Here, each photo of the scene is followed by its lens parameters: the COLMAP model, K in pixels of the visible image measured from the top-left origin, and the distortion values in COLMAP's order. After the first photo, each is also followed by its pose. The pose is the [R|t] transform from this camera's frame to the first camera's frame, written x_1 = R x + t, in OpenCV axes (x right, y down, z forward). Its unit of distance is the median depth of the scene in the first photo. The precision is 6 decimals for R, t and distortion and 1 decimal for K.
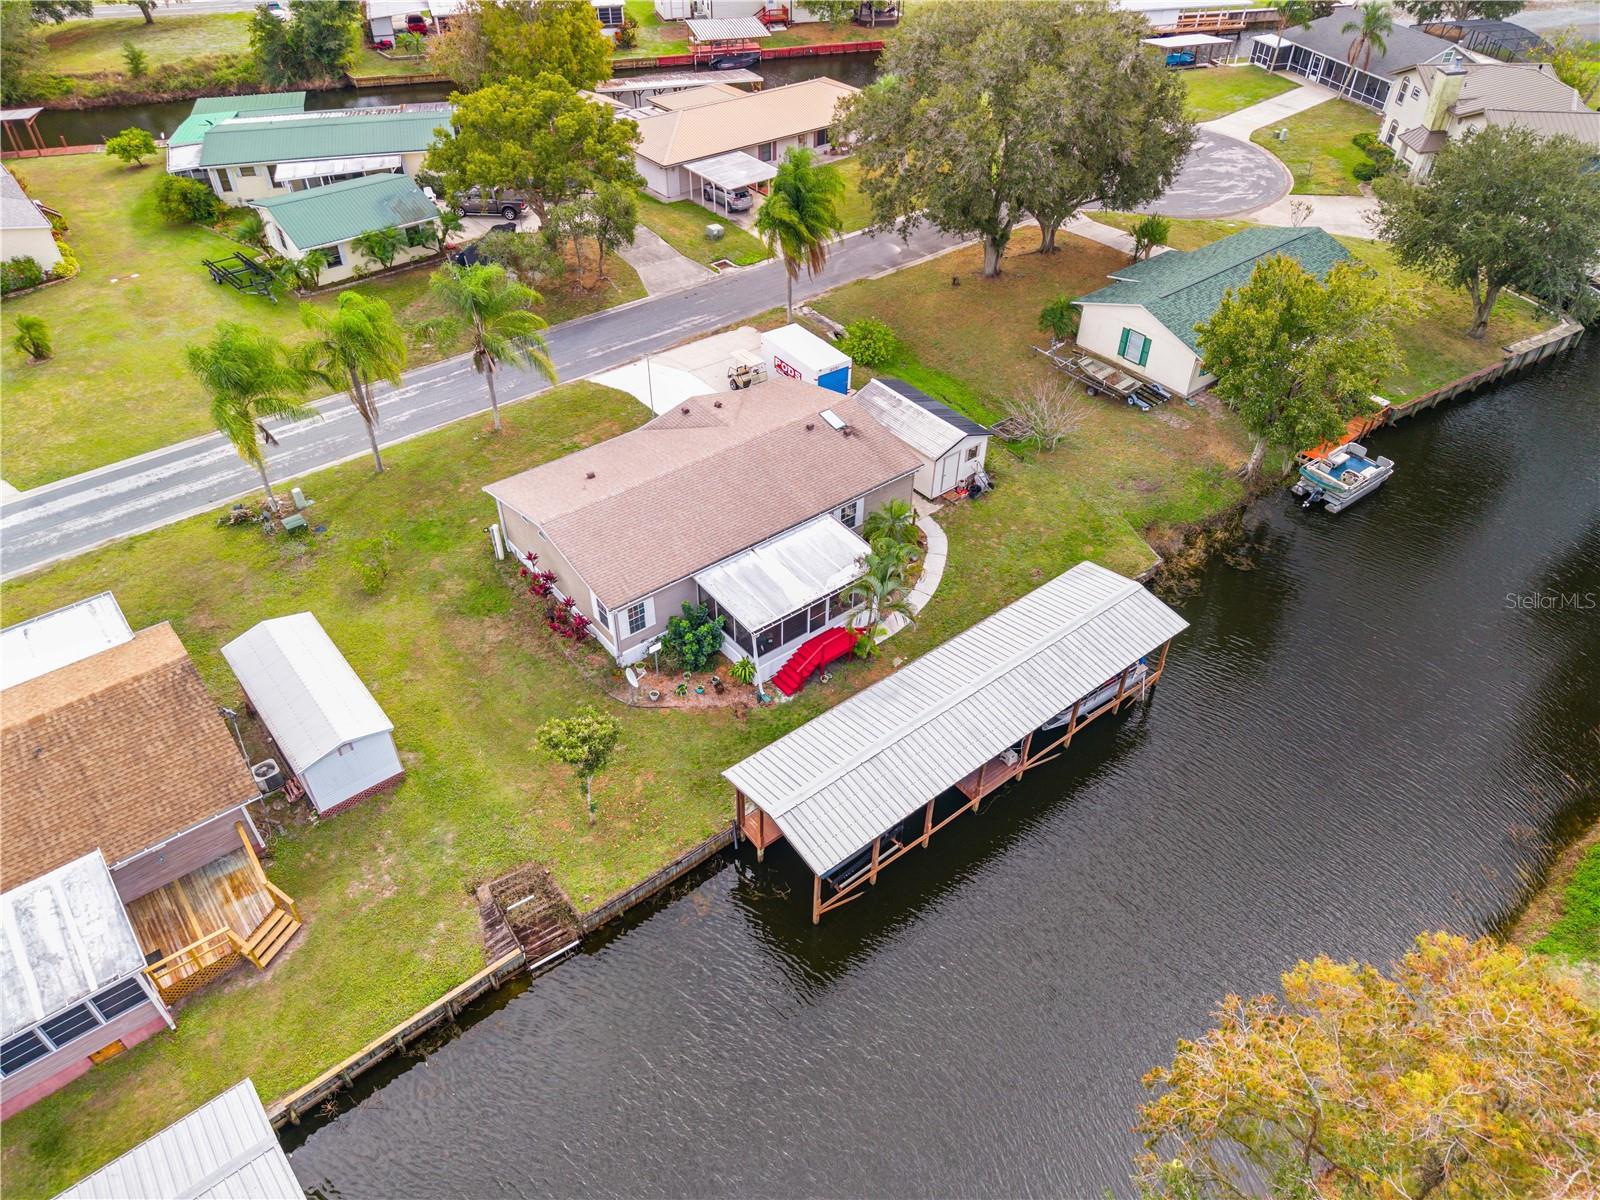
lens RADIAL K [[1068.9, 0, 800.0], [0, 1068.9, 600.0], [0, 0, 1]] dist [0.015798, -0.012670]
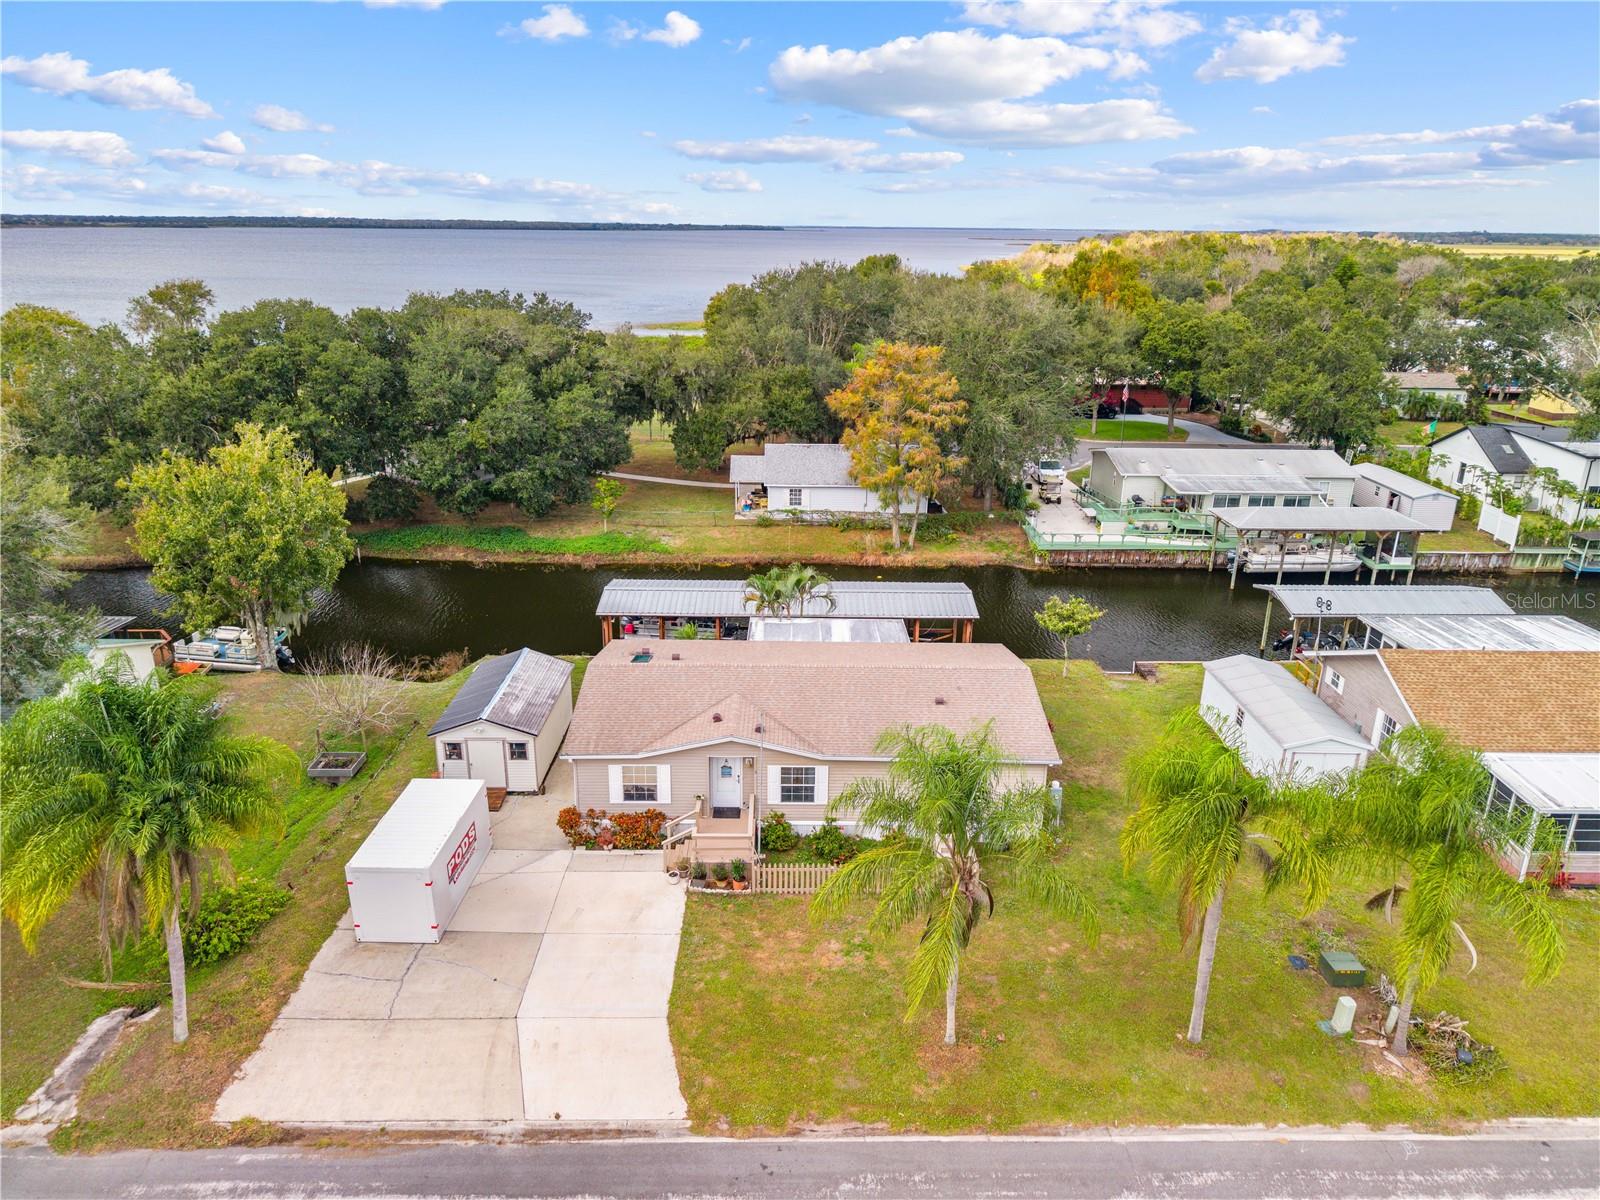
lens RADIAL K [[1068.9, 0, 800.0], [0, 1068.9, 600.0], [0, 0, 1]] dist [0.015798, -0.012670]
pose [[-0.784156, -0.227634, 0.577305, -0.473132], [0.388397, 0.545525, 0.742665, -0.673198], [-0.483990, 0.806589, -0.339364, 1.050738]]
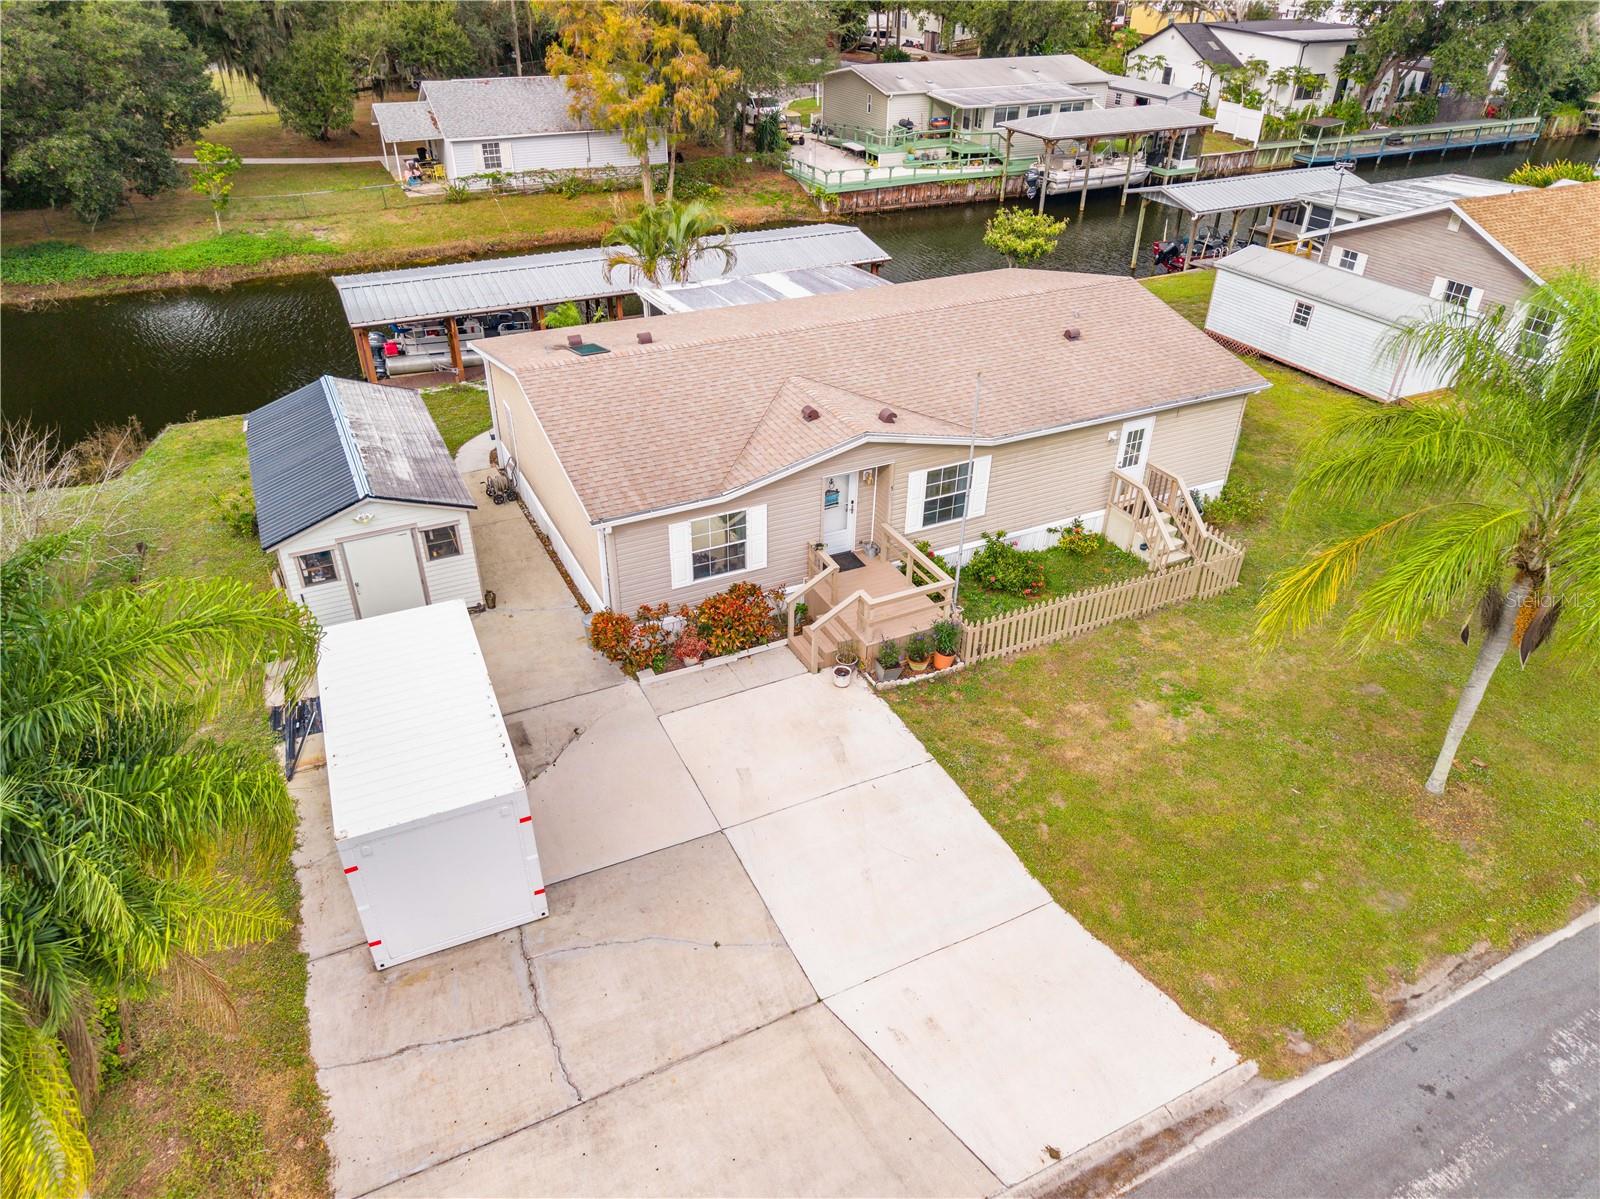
lens RADIAL K [[1068.9, 0, 800.0], [0, 1068.9, 599.5], [0, 0, 1]] dist [0.015798, -0.012670]
pose [[-0.976184, -0.140418, 0.165371, -0.140494], [0.119653, 0.287366, 0.950318, -0.517507], [-0.180963, 0.947472, -0.263721, 1.080390]]
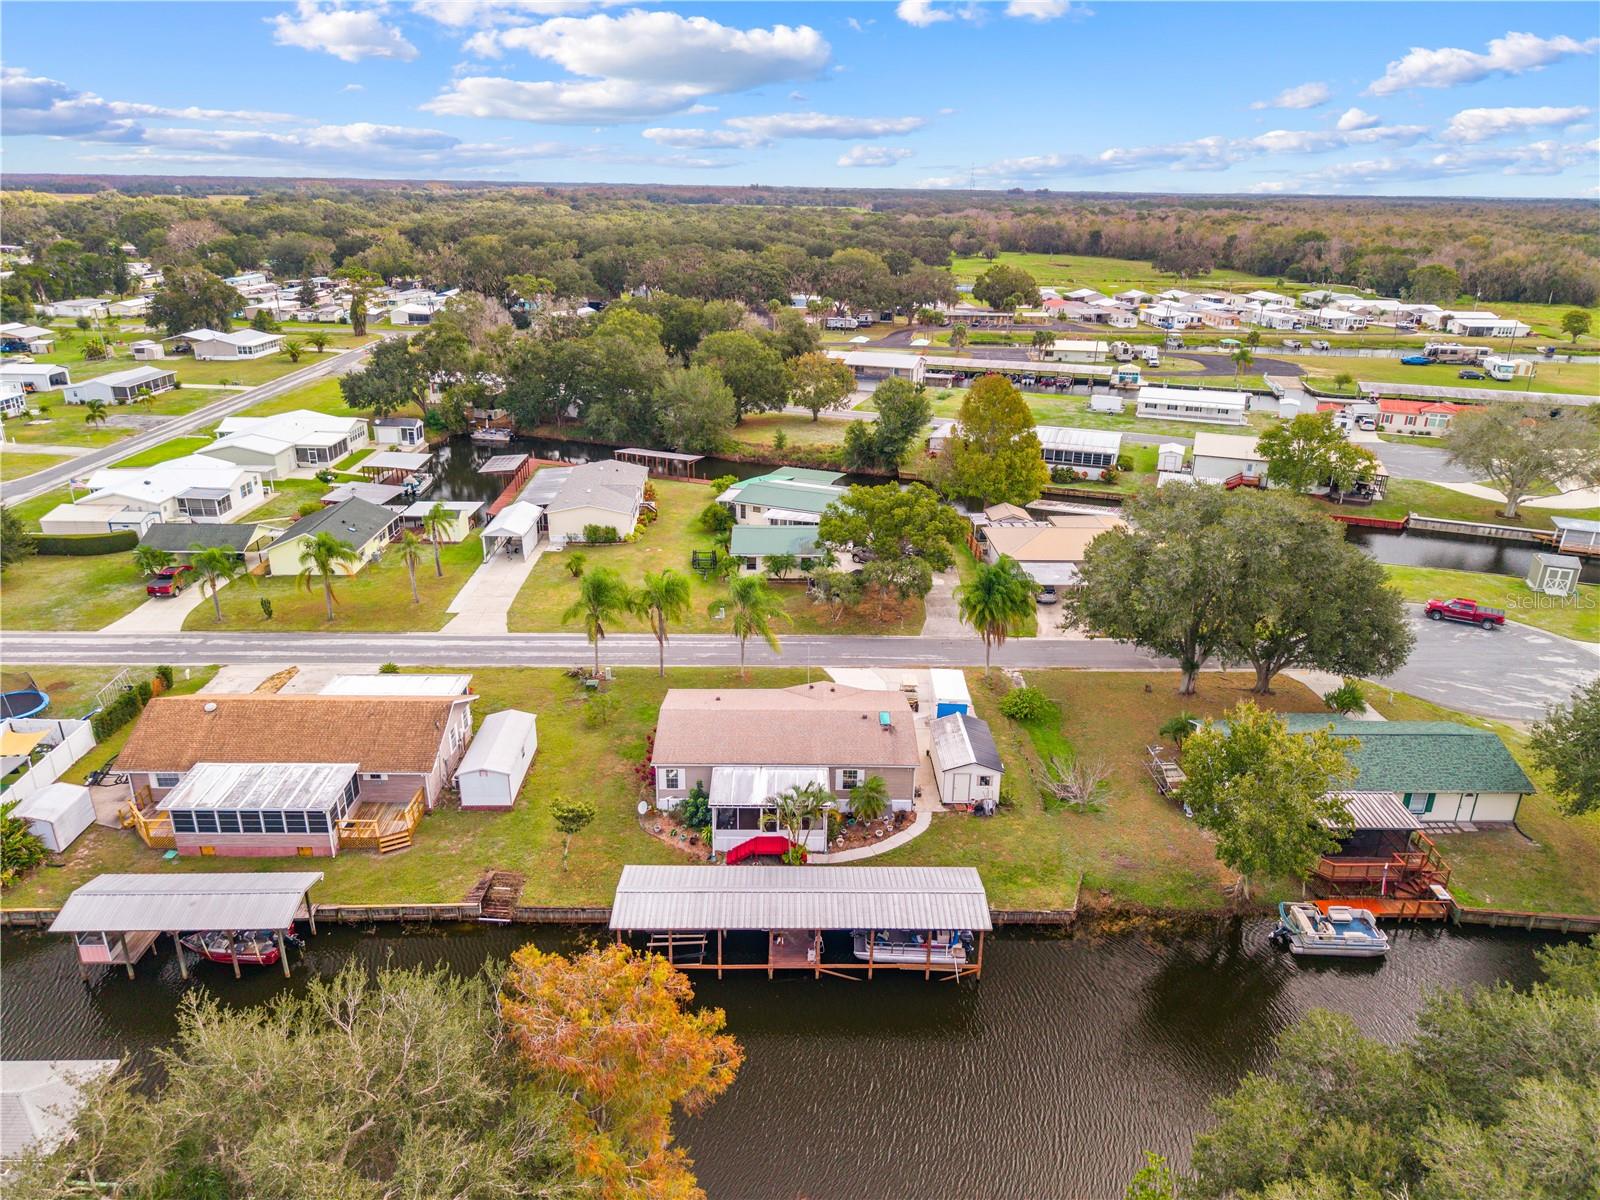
lens RADIAL K [[1058.6, 0, 800.0], [0, 1058.6, 600.0], [0, 0, 1]] dist [0.042233, -0.039507]
pose [[0.791638, 0.223492, -0.568649, 0.611128], [-0.405536, 0.888330, -0.215429, 0.031995], [0.457001, 0.401149, 0.793870, -0.189643]]
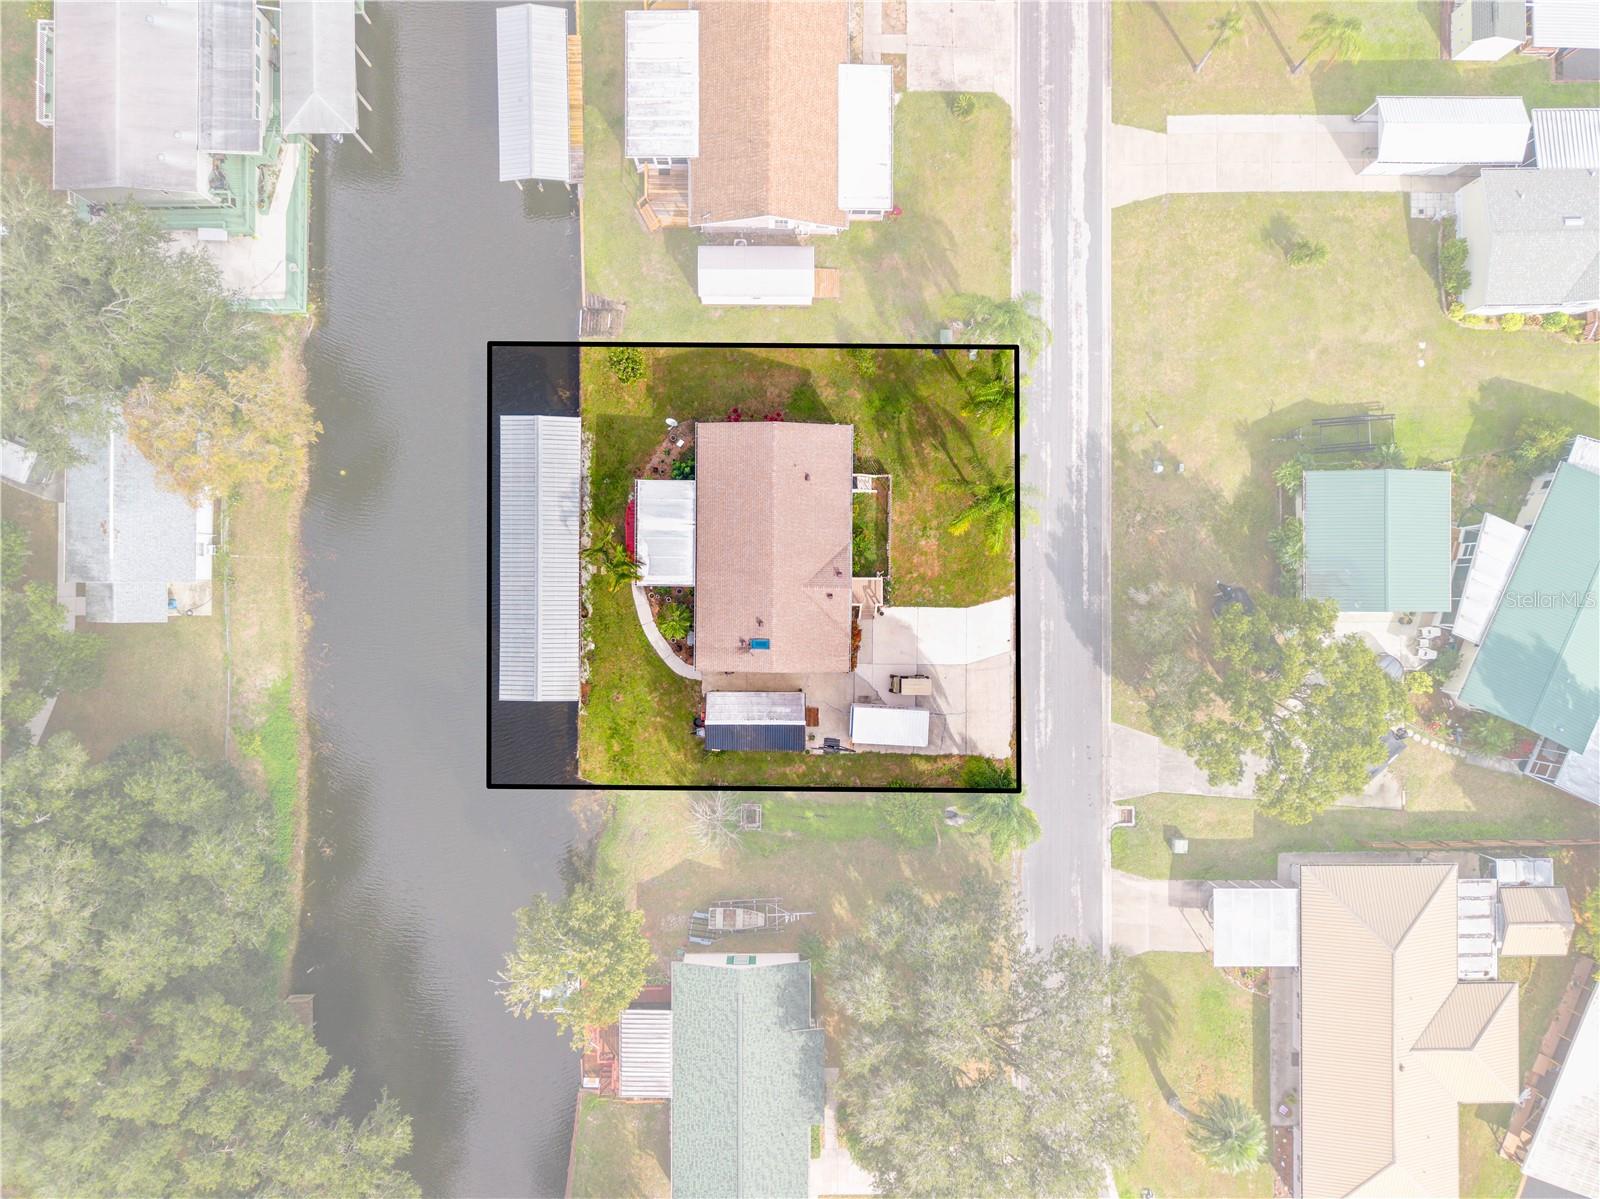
lens RADIAL K [[1044.6, 0, 800.0], [0, 1044.6, 599.5], [0, 0, 1]] dist [0.050273, -0.058371]
pose [[-0.631231, 0.775107, -0.027500, -0.010283], [-0.530231, -0.405389, 0.744658, -1.073672], [0.566042, 0.484633, 0.666879, 0.063676]]
